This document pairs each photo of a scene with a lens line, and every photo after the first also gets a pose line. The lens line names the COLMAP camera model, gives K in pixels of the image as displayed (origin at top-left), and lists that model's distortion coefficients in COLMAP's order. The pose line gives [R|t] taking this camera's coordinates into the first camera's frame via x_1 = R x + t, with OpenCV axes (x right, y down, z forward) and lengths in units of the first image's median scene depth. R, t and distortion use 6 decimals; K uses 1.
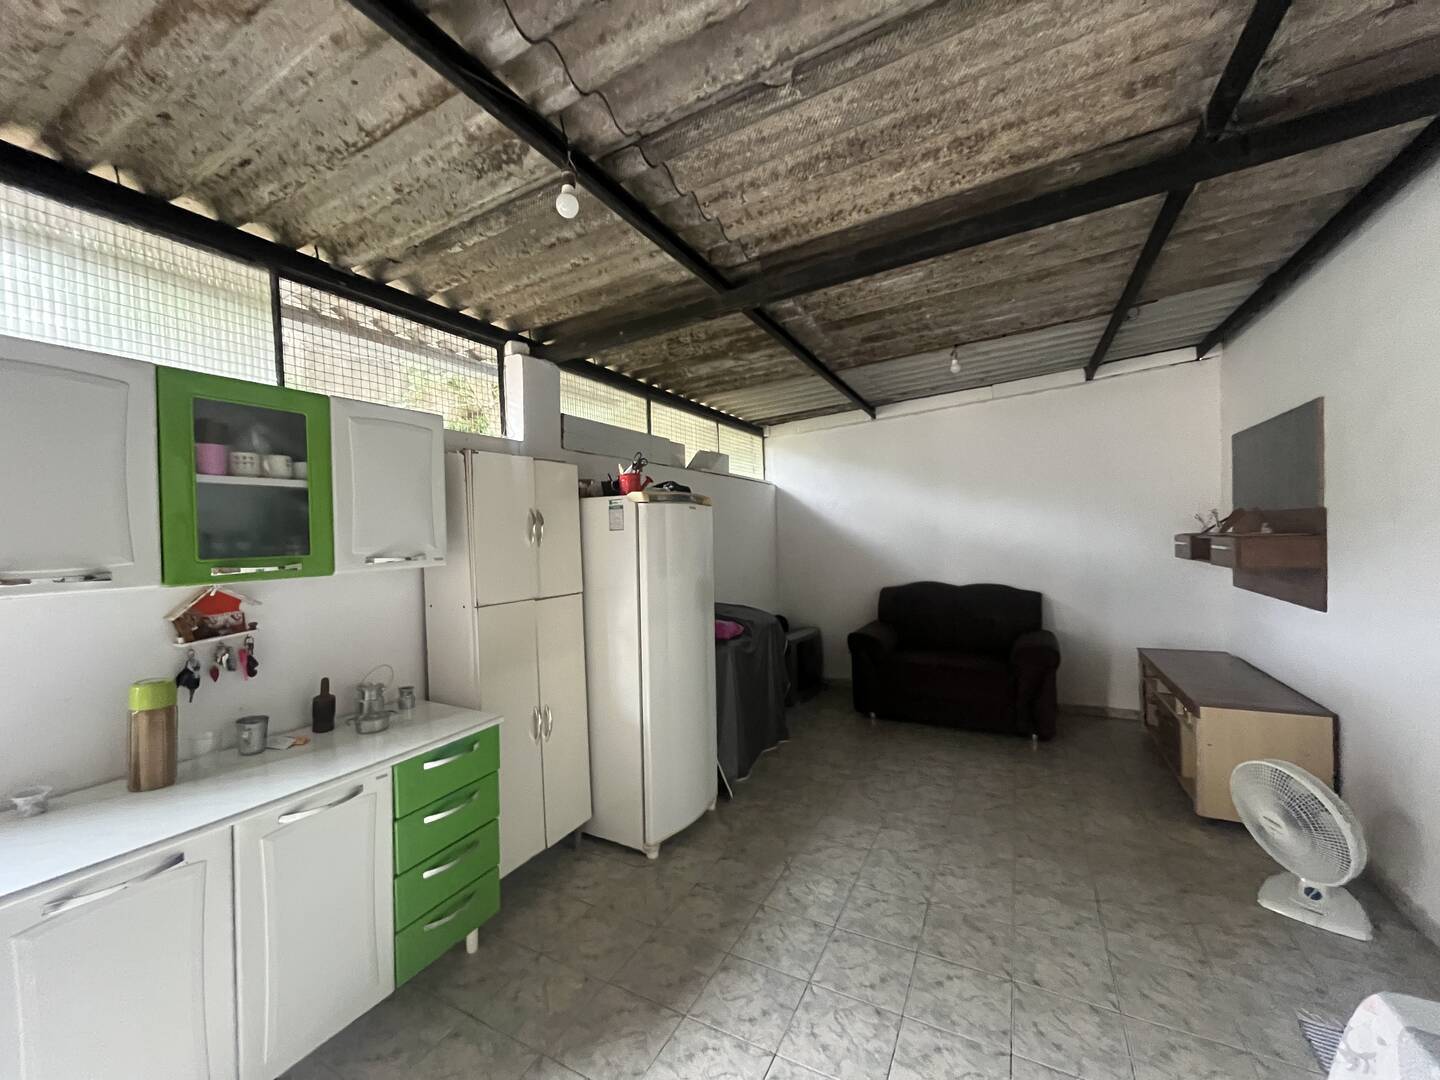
lens RADIAL K [[583.7, 0, 719.8], [0, 583.7, 539.4], [0, 0, 1]] dist [-0.000079, -0.000083]
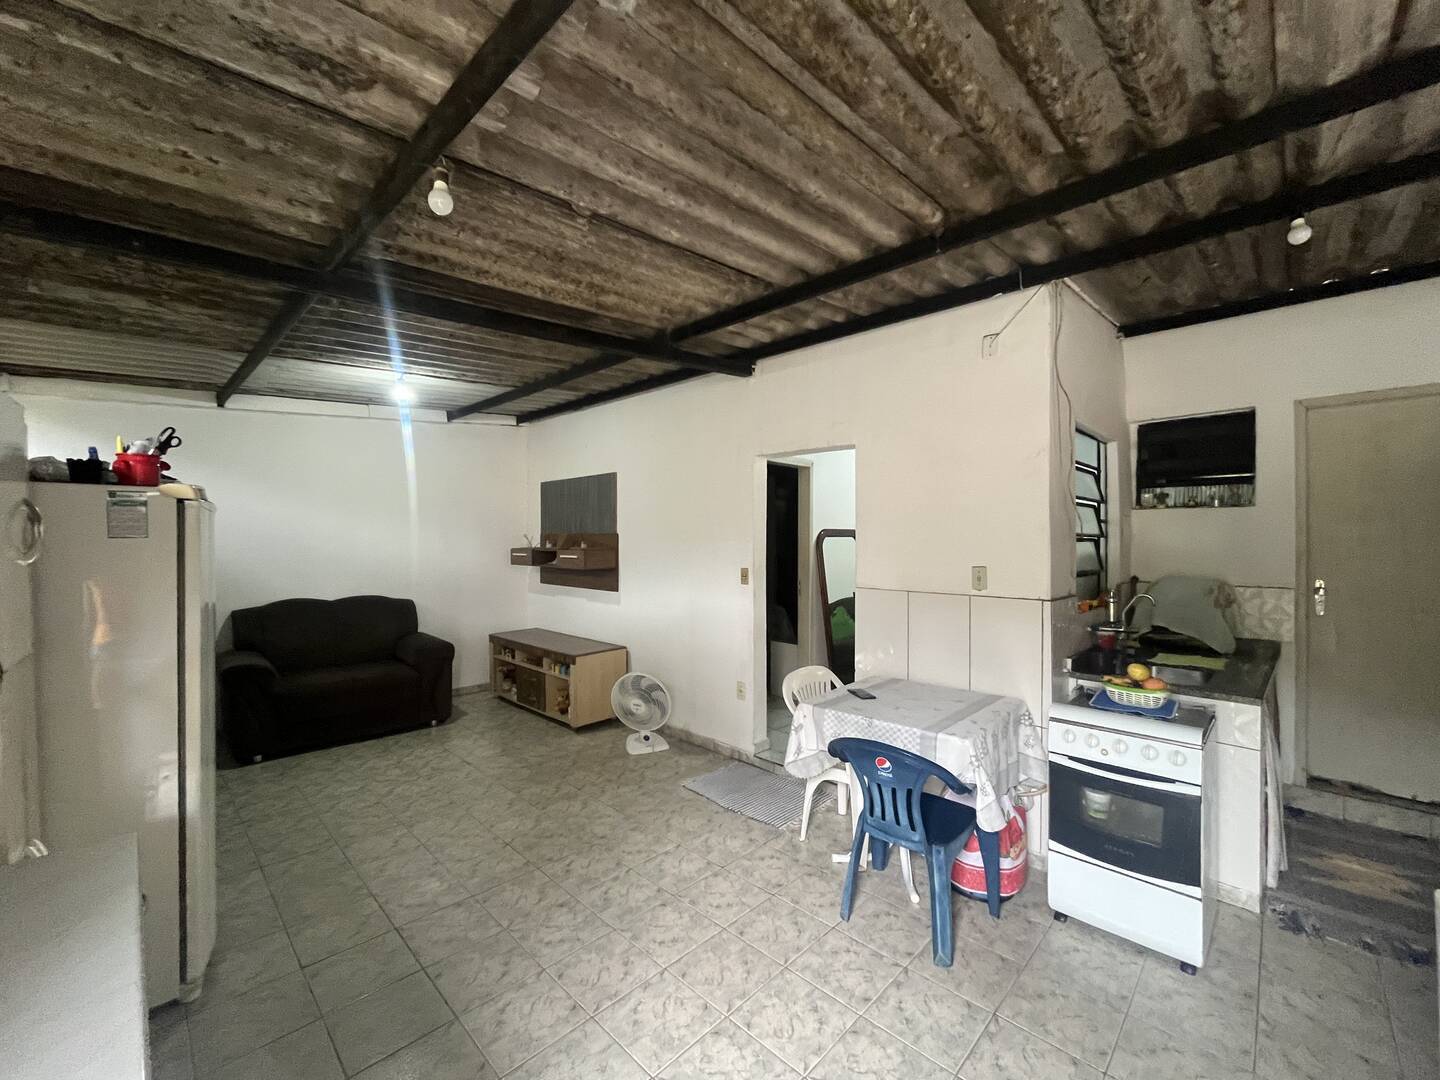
lens RADIAL K [[583.7, 0, 718.0], [0, 583.7, 538.7], [0, 0, 1]] dist [-0.000079, -0.000083]
pose [[0.301082, 0.020544, 0.953377, -0.730186], [0.004528, 0.999726, -0.022973, 0.004574], [-0.953588, 0.011234, 0.300906, 0.199448]]
